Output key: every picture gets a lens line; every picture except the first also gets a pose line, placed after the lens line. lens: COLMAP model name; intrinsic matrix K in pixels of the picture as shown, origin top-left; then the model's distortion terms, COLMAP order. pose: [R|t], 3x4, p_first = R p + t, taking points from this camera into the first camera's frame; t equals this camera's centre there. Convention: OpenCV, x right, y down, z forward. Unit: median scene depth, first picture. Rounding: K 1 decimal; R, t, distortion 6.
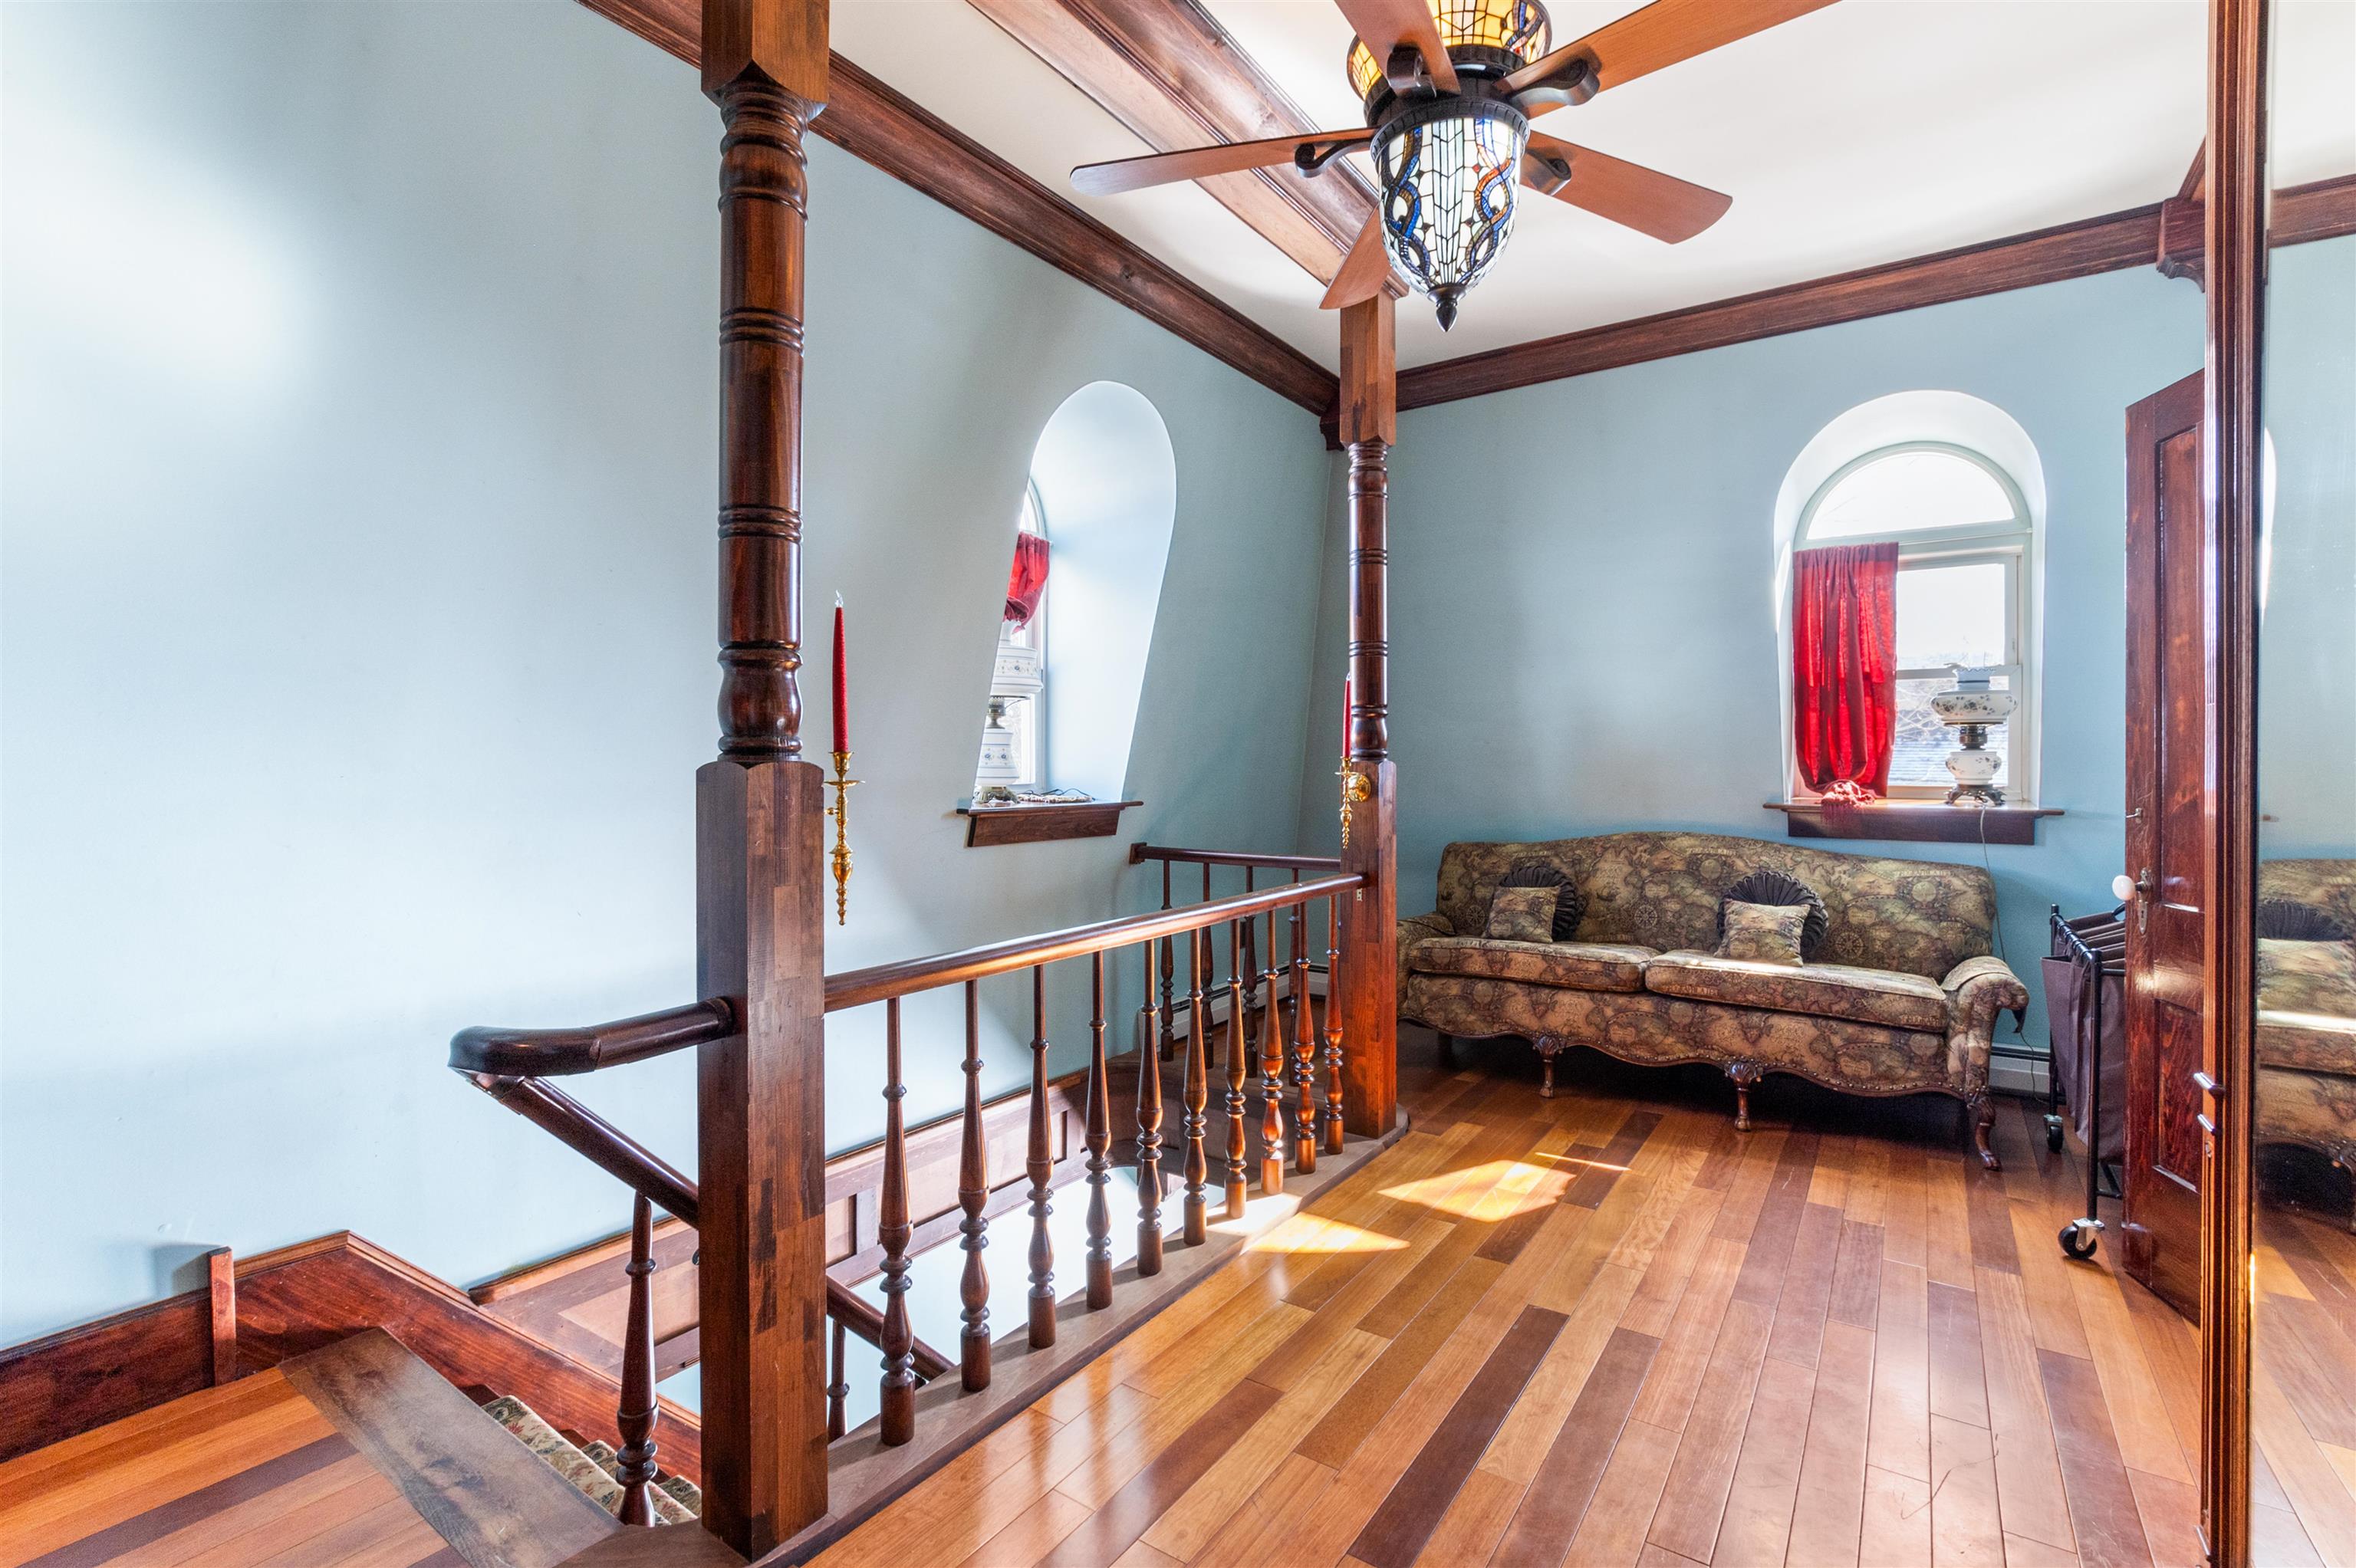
lens RADIAL K [[1072.8, 0, 1178.0], [0, 1072.8, 784.0], [0, 0, 1]] dist [-0.028305, 0.000605]
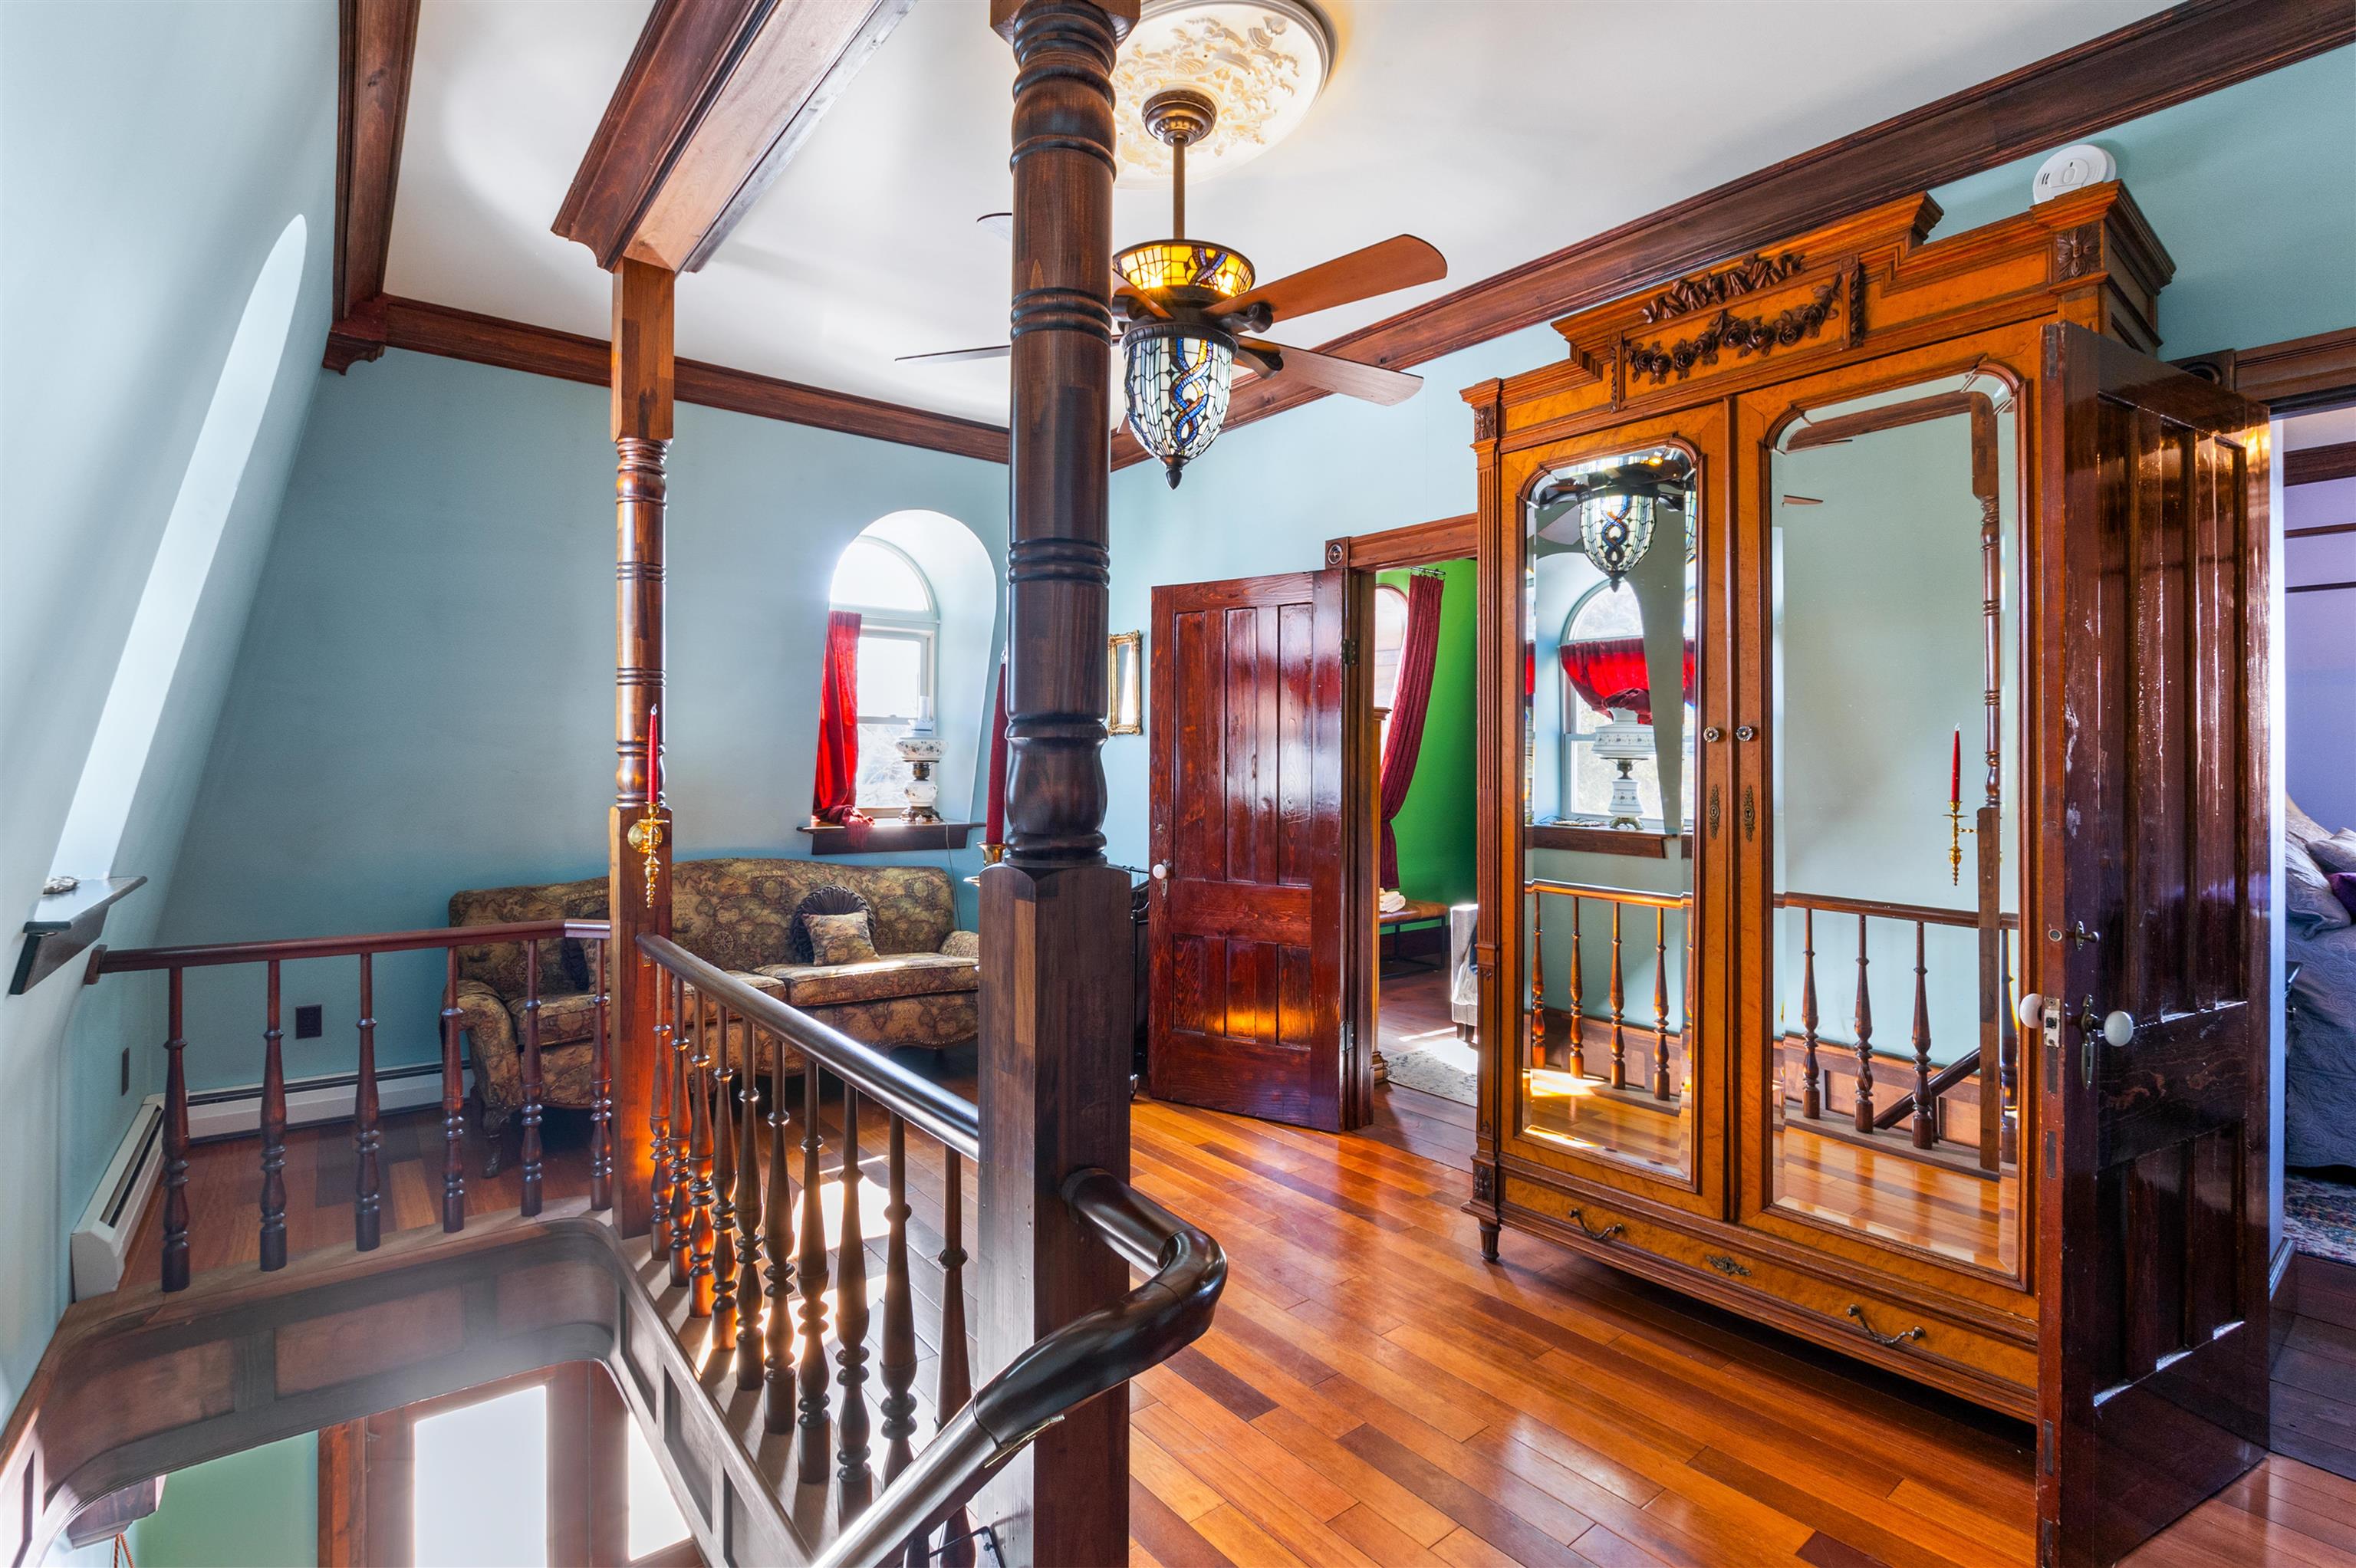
lens RADIAL K [[1072.8, 0, 1178.0], [0, 1072.8, 784.0], [0, 0, 1]] dist [-0.028305, 0.000605]
pose [[0.291972, -0.012943, 0.956339, -0.470804], [0.013952, 0.999860, 0.009273, -0.037194], [-0.956325, 0.010636, 0.292111, 0.292241]]
